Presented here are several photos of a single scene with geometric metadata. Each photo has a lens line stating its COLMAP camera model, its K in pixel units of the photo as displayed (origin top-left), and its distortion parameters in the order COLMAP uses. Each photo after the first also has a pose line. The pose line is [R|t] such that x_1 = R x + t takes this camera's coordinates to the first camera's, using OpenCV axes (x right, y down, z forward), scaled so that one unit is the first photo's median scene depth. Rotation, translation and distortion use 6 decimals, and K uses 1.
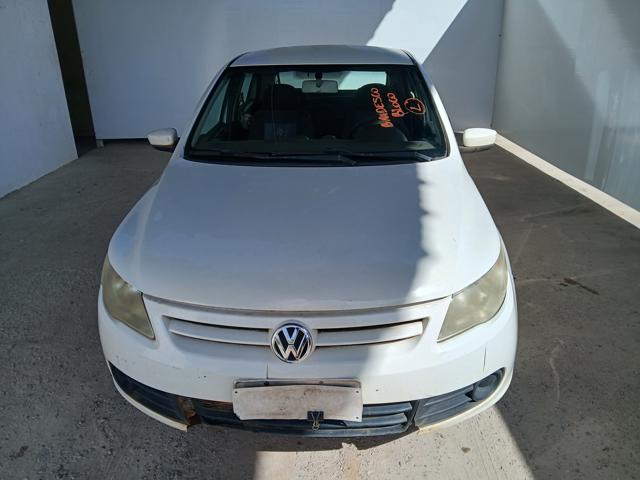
lens RADIAL K [[499.5, 0, 320.0], [0, 499.5, 240.0], [0, 0, 1]] dist [-0.030096, -0.004611]
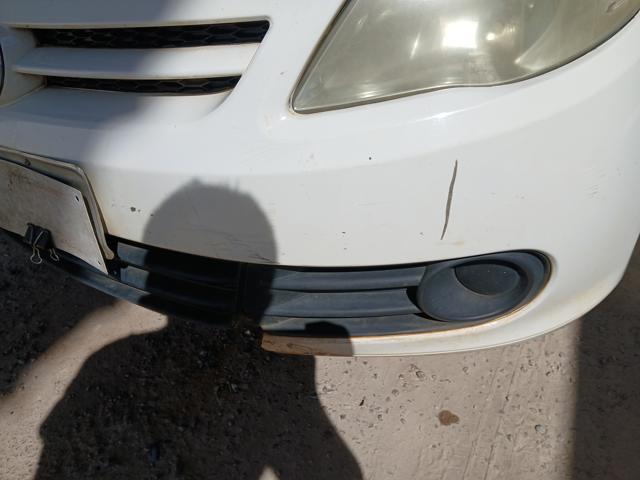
lens RADIAL K [[499.5, 0, 320.0], [0, 499.5, 240.0], [0, 0, 1]] dist [-0.030096, -0.004611]
pose [[0.885204, 0.237743, -0.399866, 0.287603], [-0.135621, 0.954096, 0.267034, 0.136899], [0.444996, -0.182149, 0.876813, 0.492353]]
